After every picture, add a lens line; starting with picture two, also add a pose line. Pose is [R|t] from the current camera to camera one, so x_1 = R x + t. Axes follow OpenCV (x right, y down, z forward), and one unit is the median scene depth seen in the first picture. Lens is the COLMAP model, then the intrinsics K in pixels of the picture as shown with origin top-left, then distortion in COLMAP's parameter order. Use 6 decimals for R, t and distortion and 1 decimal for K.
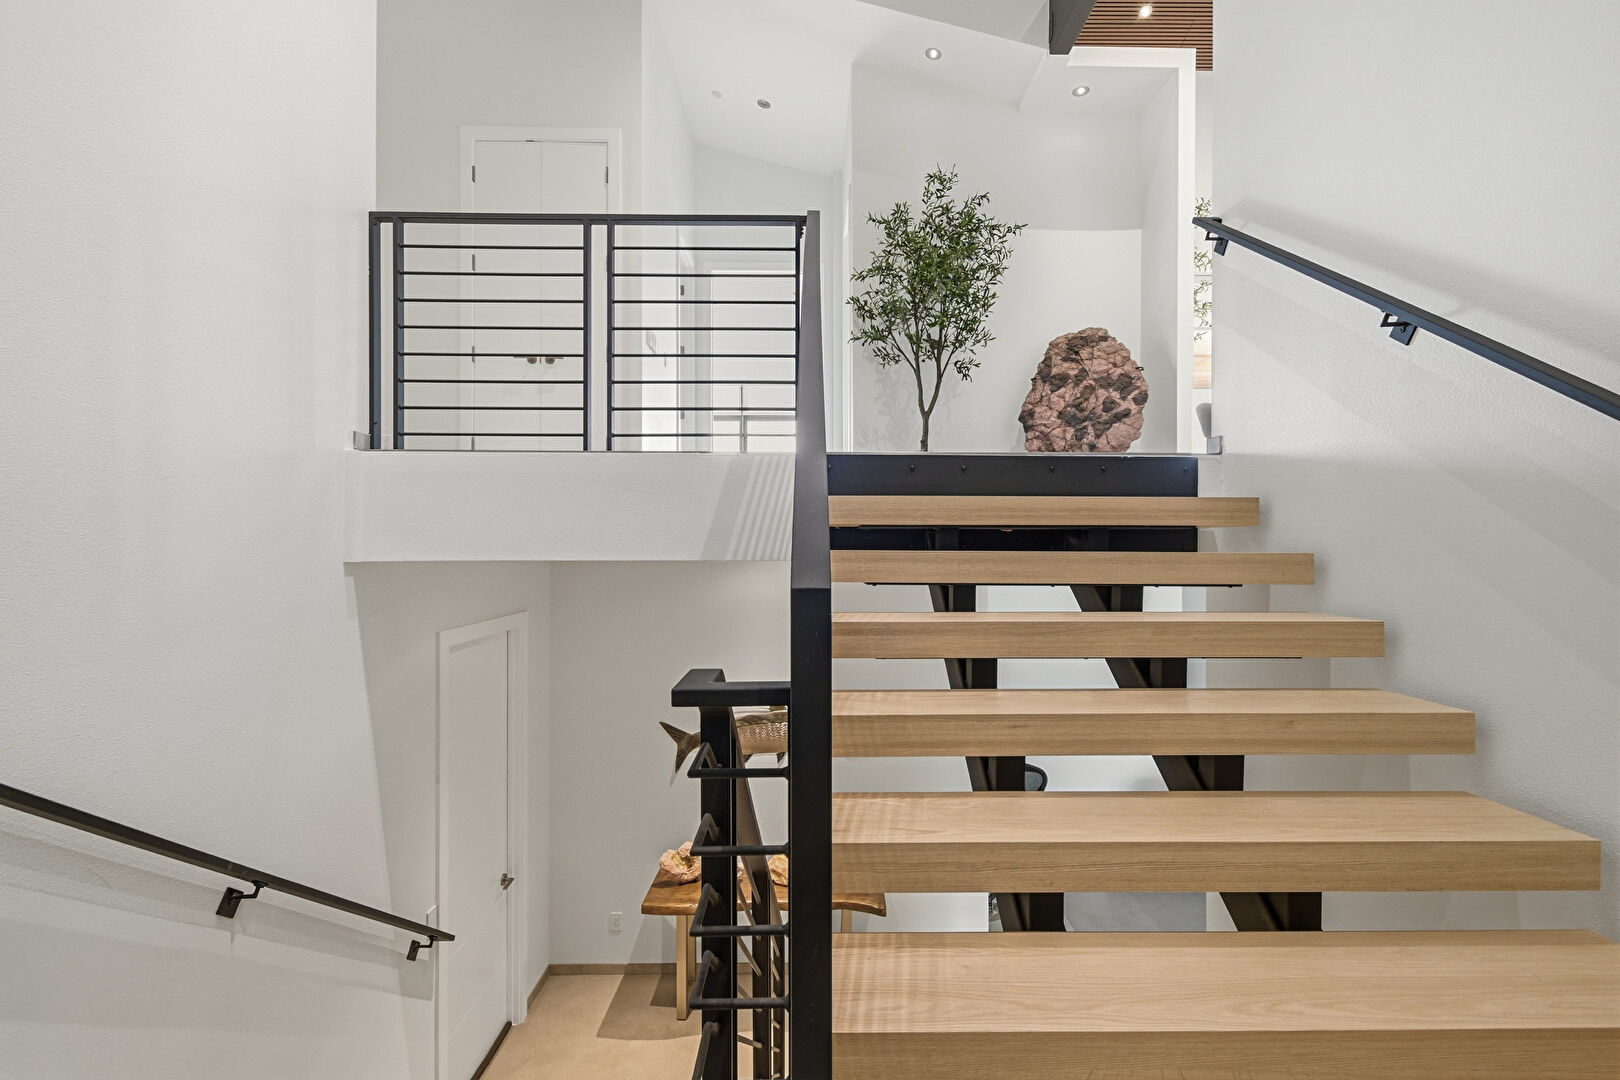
lens RADIAL K [[740.1, 0, 812.4], [0, 740.1, 551.3], [0, 0, 1]] dist [-0.000471, -0.001037]
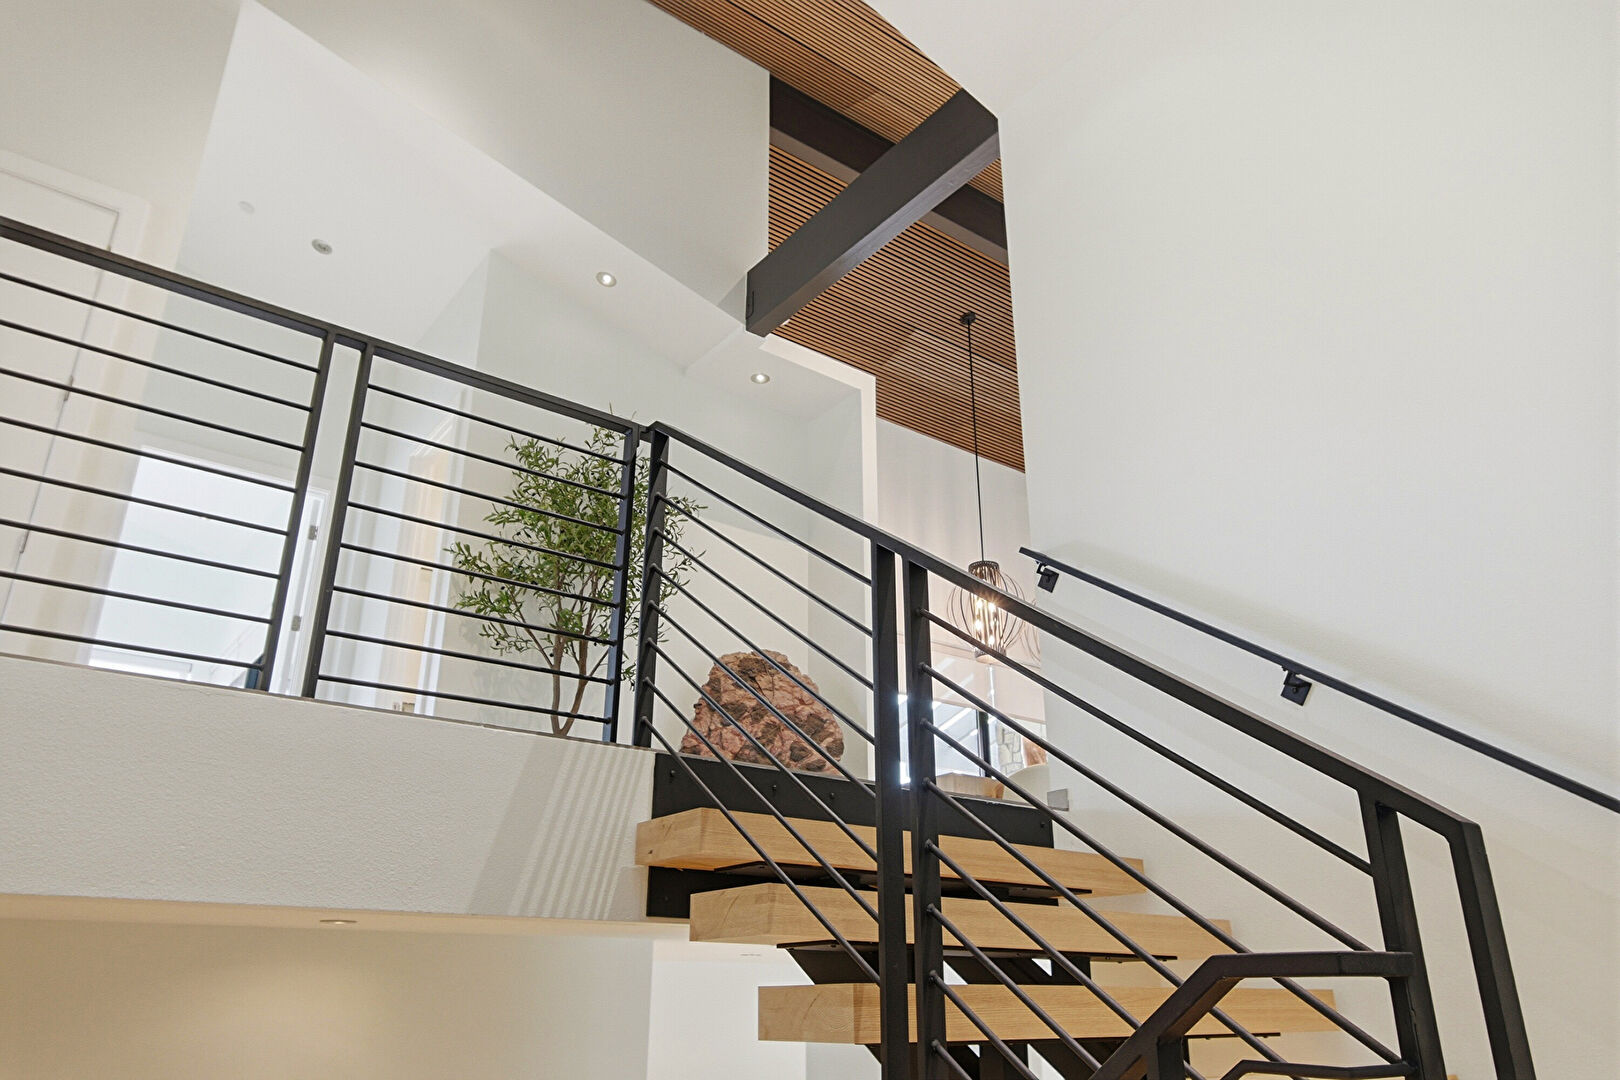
lens RADIAL K [[1150.3, 0, 809.2], [0, 1150.3, 539.3], [0, 0, 1]] dist [-0.005543, -0.000698]
pose [[0.799012, 0.227320, 0.556692, -0.290829], [0.003584, 0.923973, -0.382440, 0.050202], [-0.601305, 0.307569, 0.737451, 0.059328]]
